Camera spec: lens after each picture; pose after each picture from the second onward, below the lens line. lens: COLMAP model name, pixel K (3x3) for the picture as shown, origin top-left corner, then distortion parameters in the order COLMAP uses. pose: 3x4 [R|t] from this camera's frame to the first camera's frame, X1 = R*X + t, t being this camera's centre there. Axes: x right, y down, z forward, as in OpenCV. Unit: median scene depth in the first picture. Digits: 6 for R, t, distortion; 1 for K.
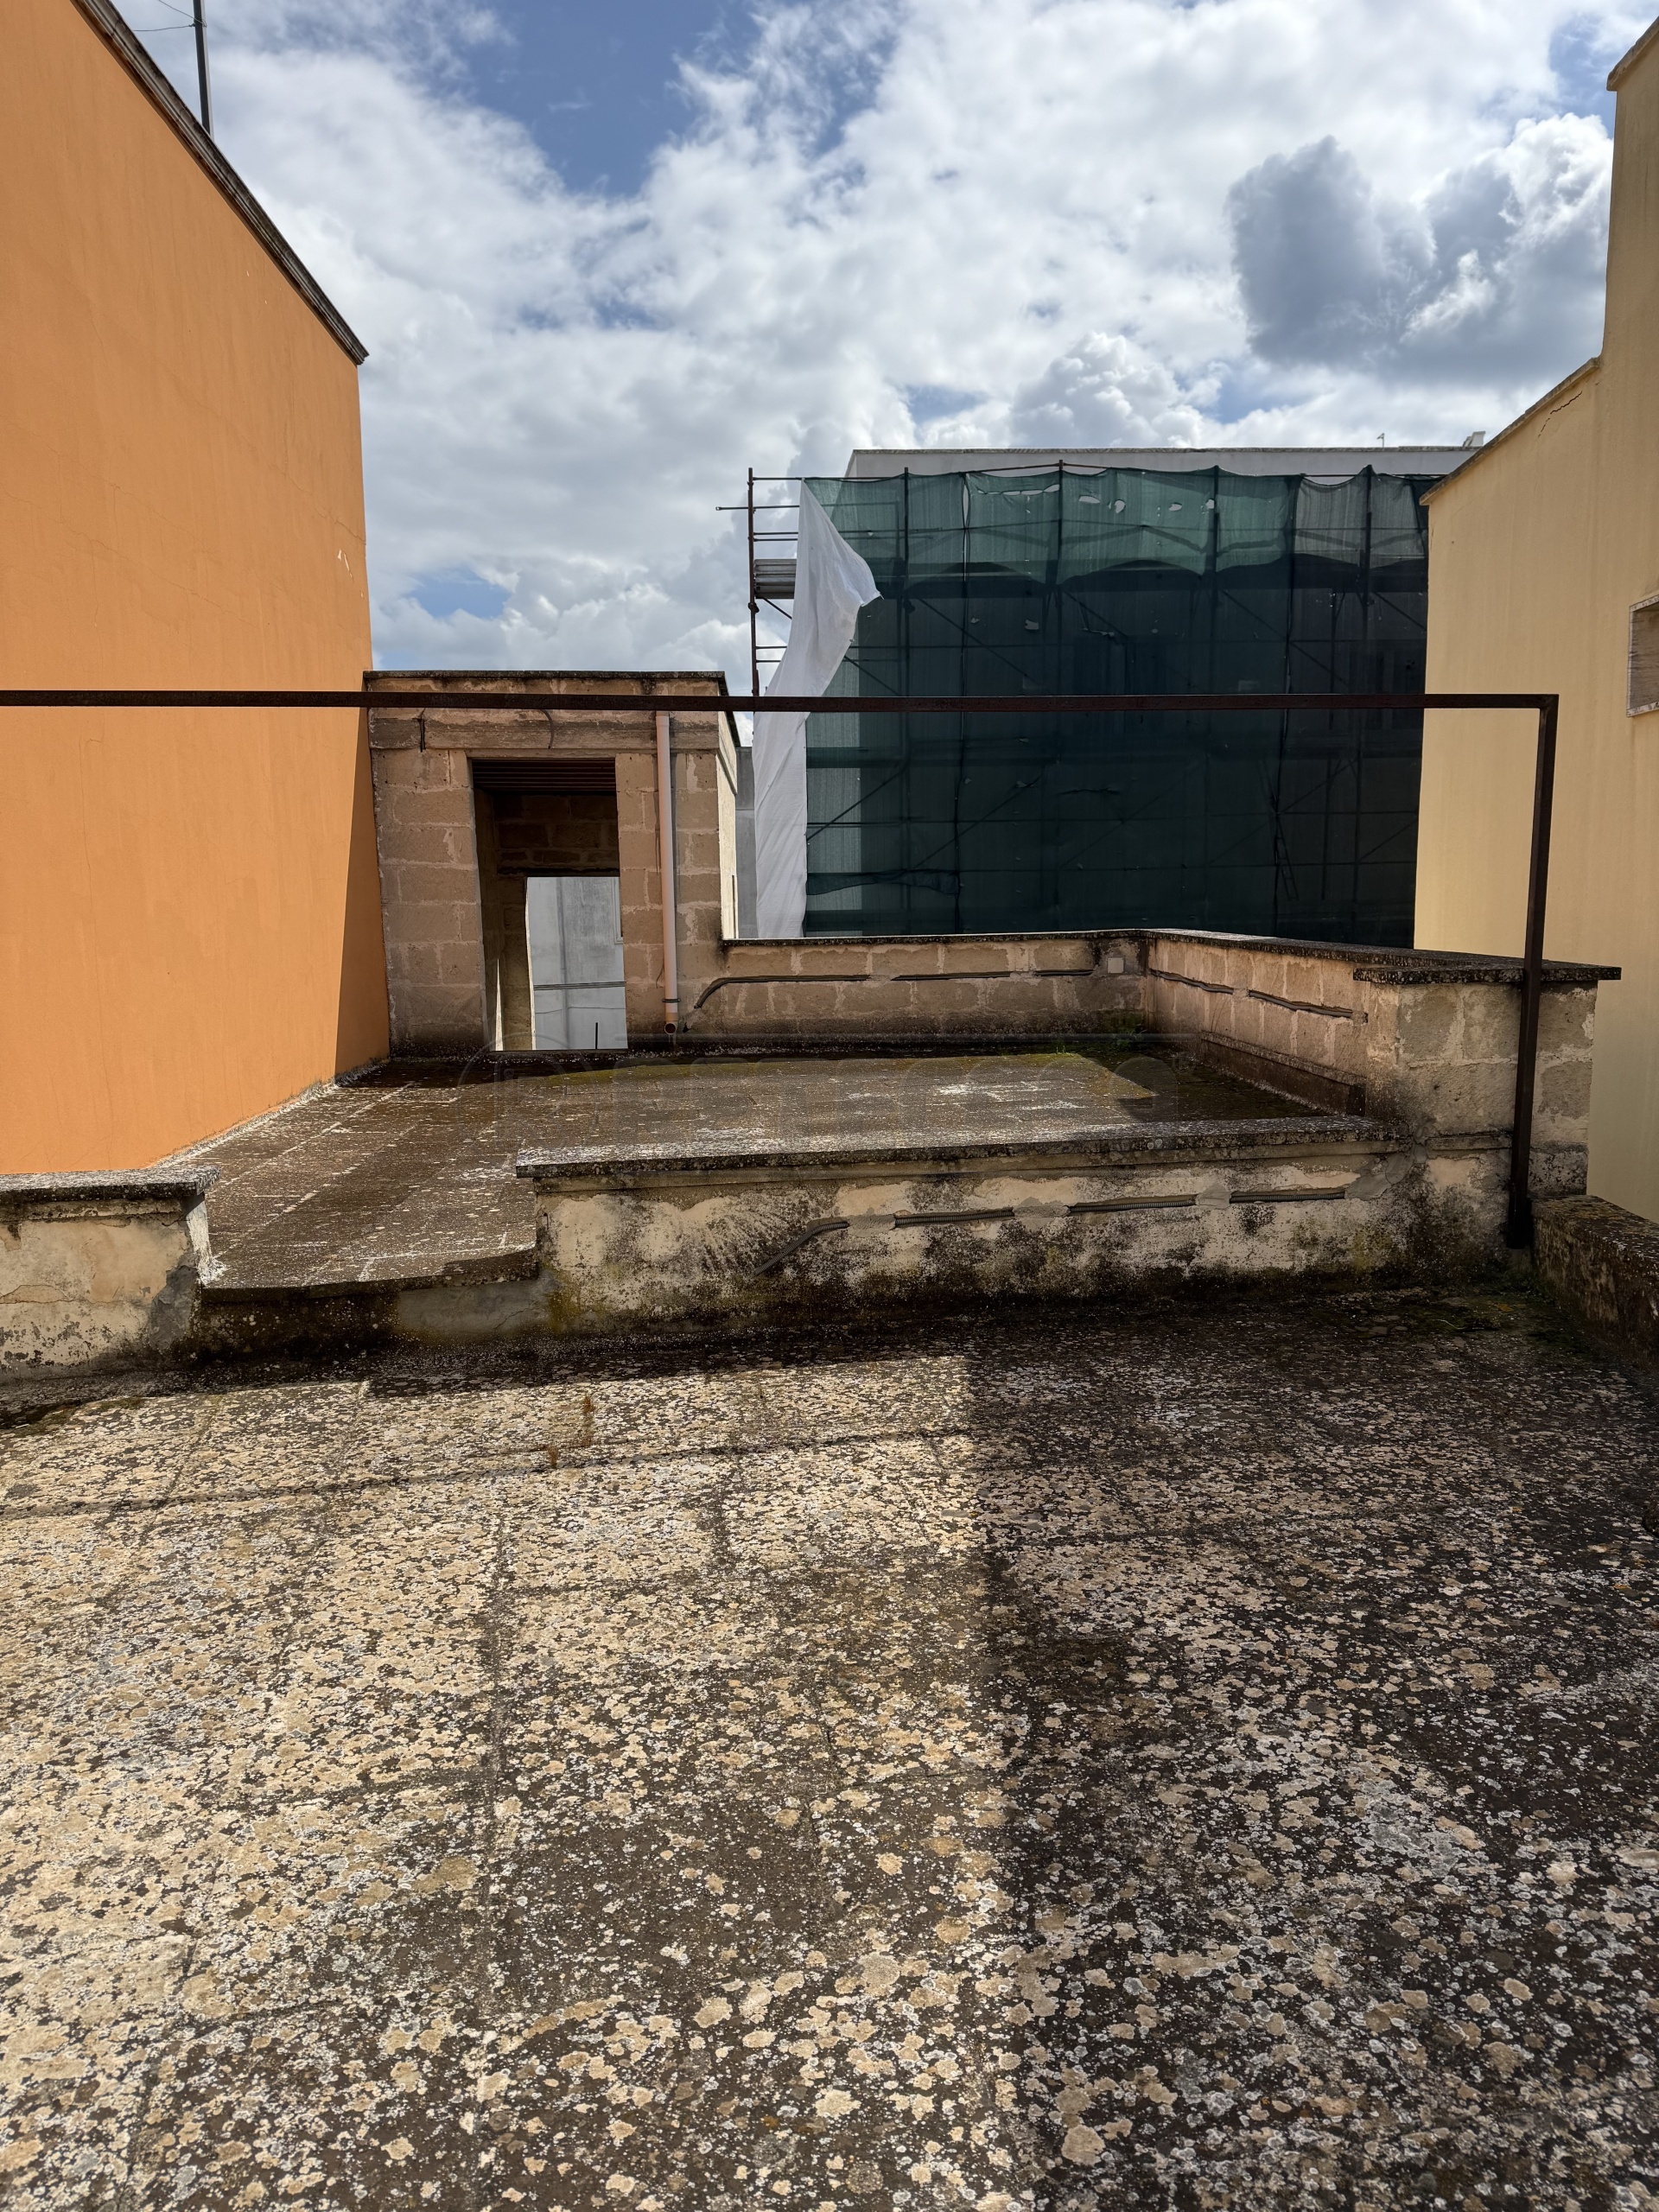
lens RADIAL K [[1548.8, 0, 881.4], [0, 1548.8, 1103.3], [0, 0, 1]] dist [0.058464, -0.066747]
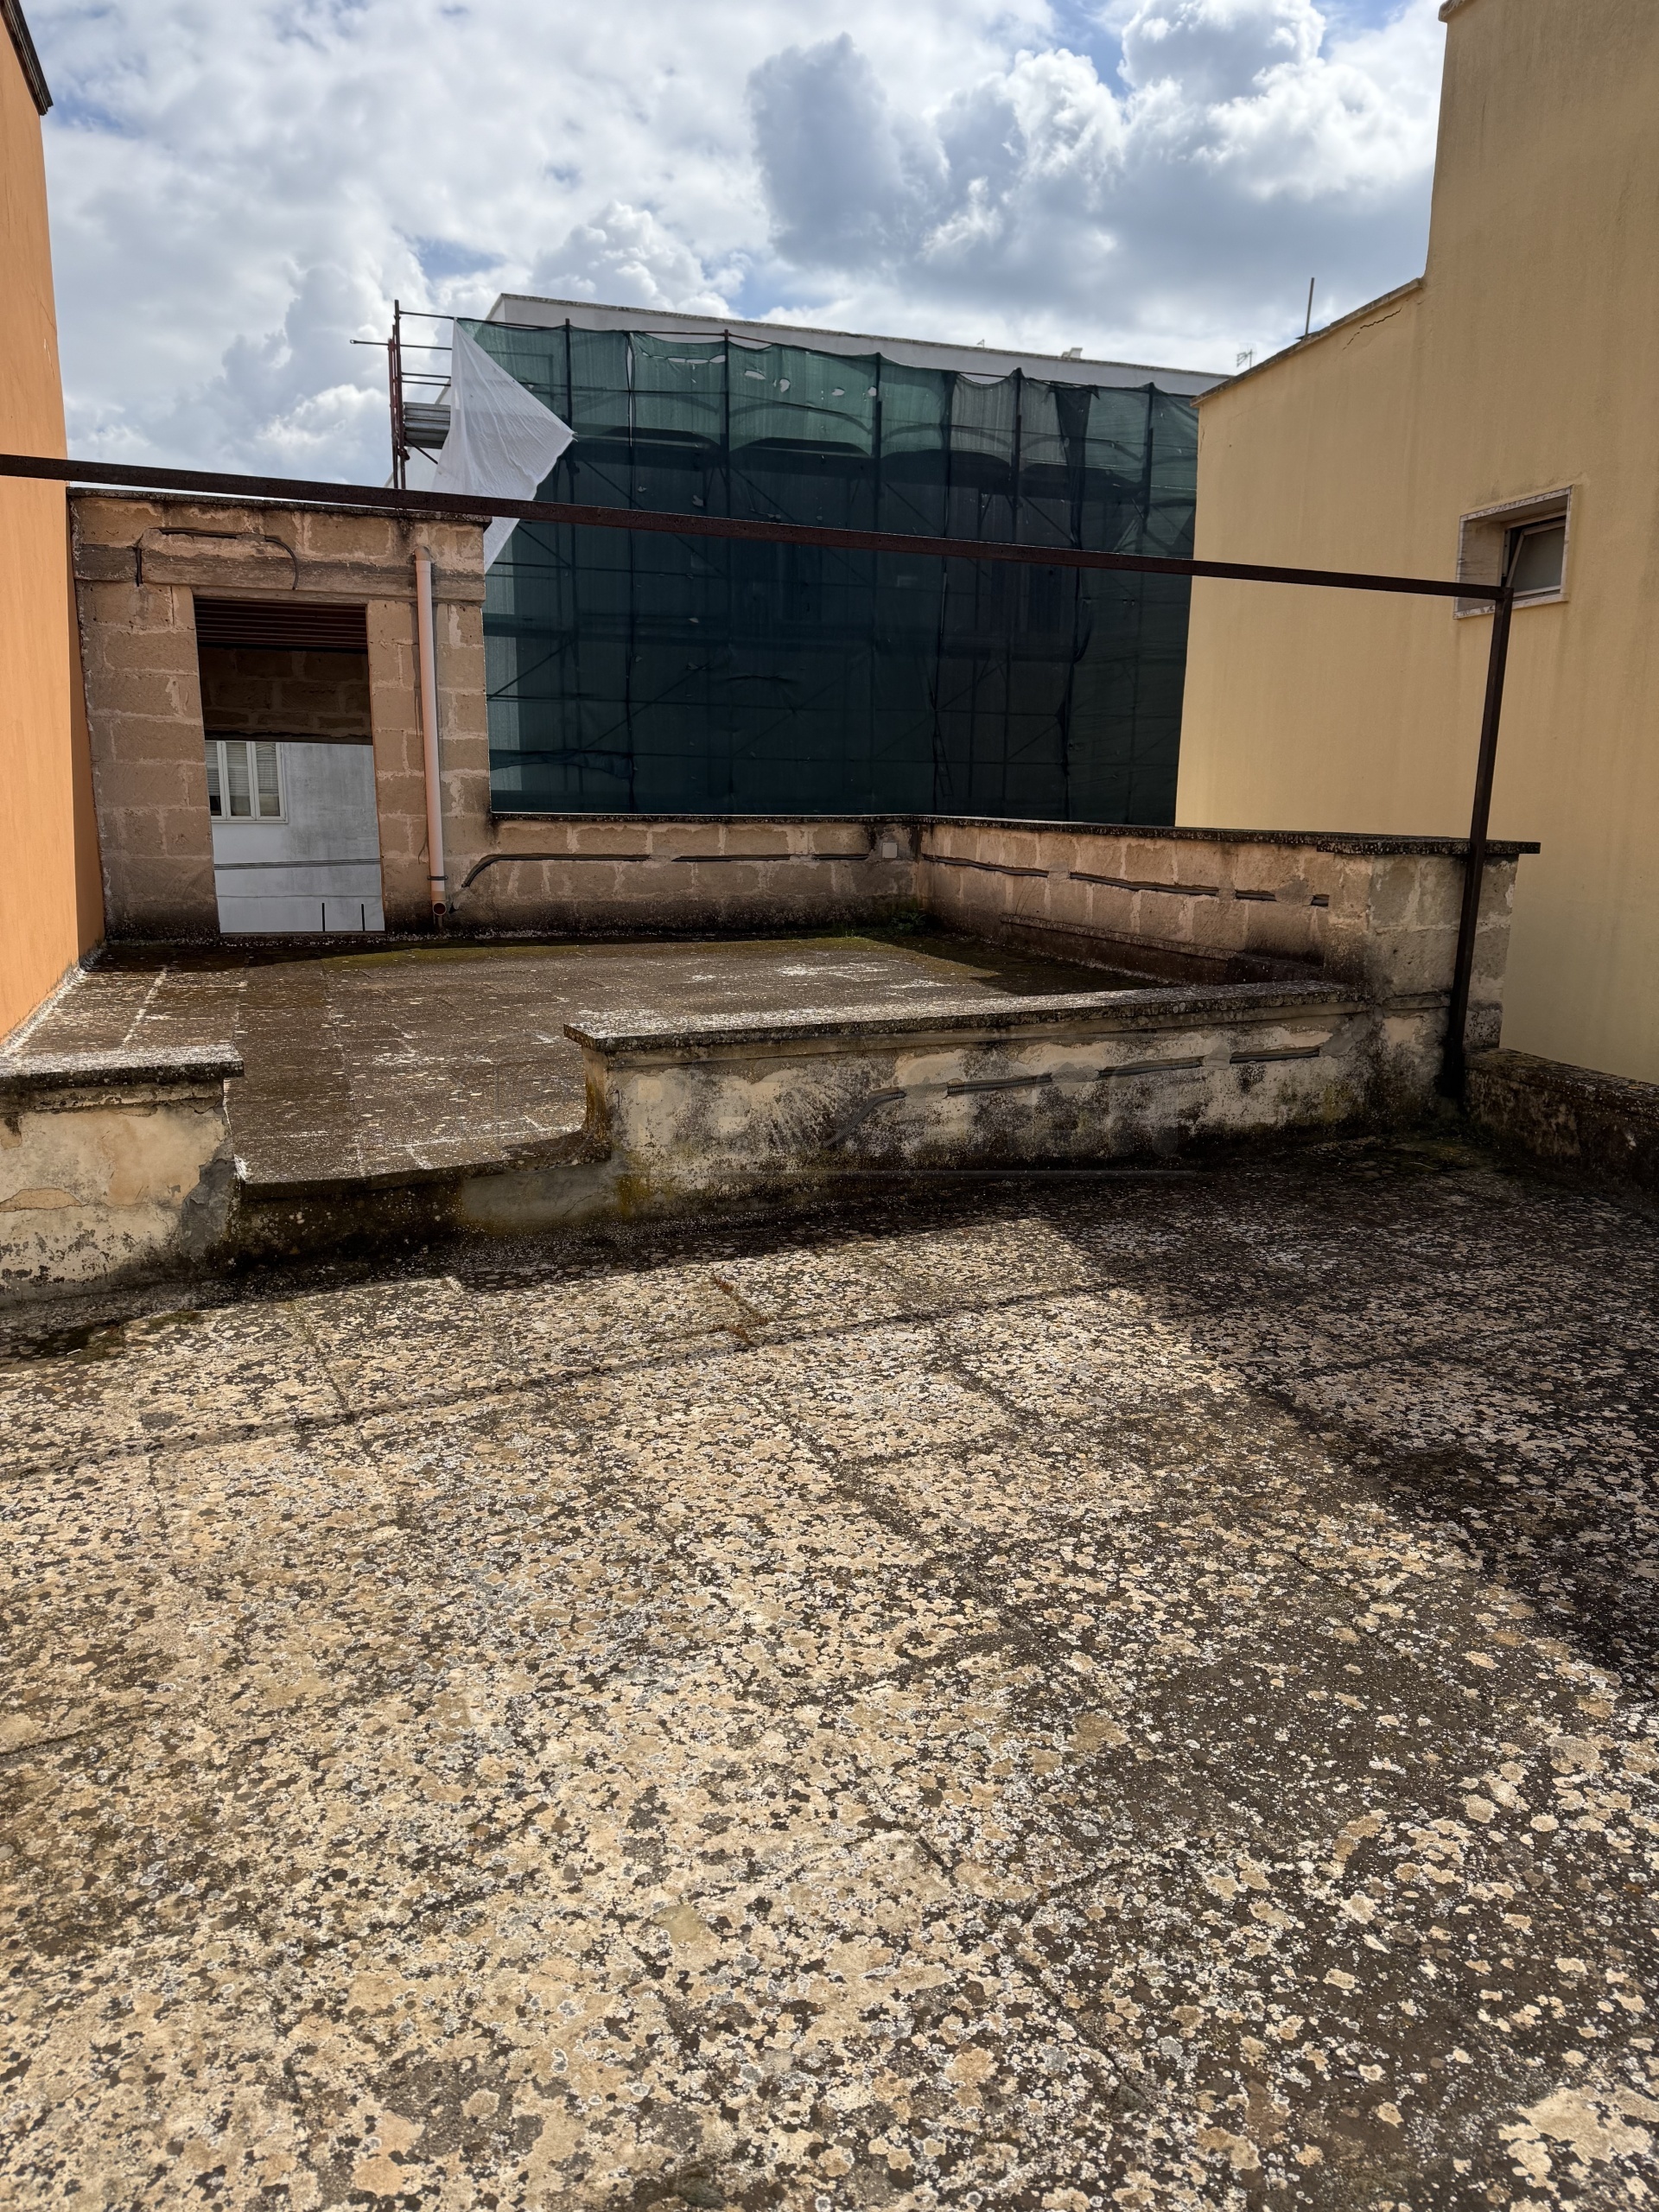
lens RADIAL K [[1548.8, 0, 819.9], [0, 1548.8, 1105.3], [0, 0, 1]] dist [0.058464, -0.066747]
pose [[0.956250, -0.031518, 0.290847, -0.352114], [0.013856, 0.997943, 0.062585, 0.023478], [-0.292221, -0.055817, 0.954720, 0.077640]]
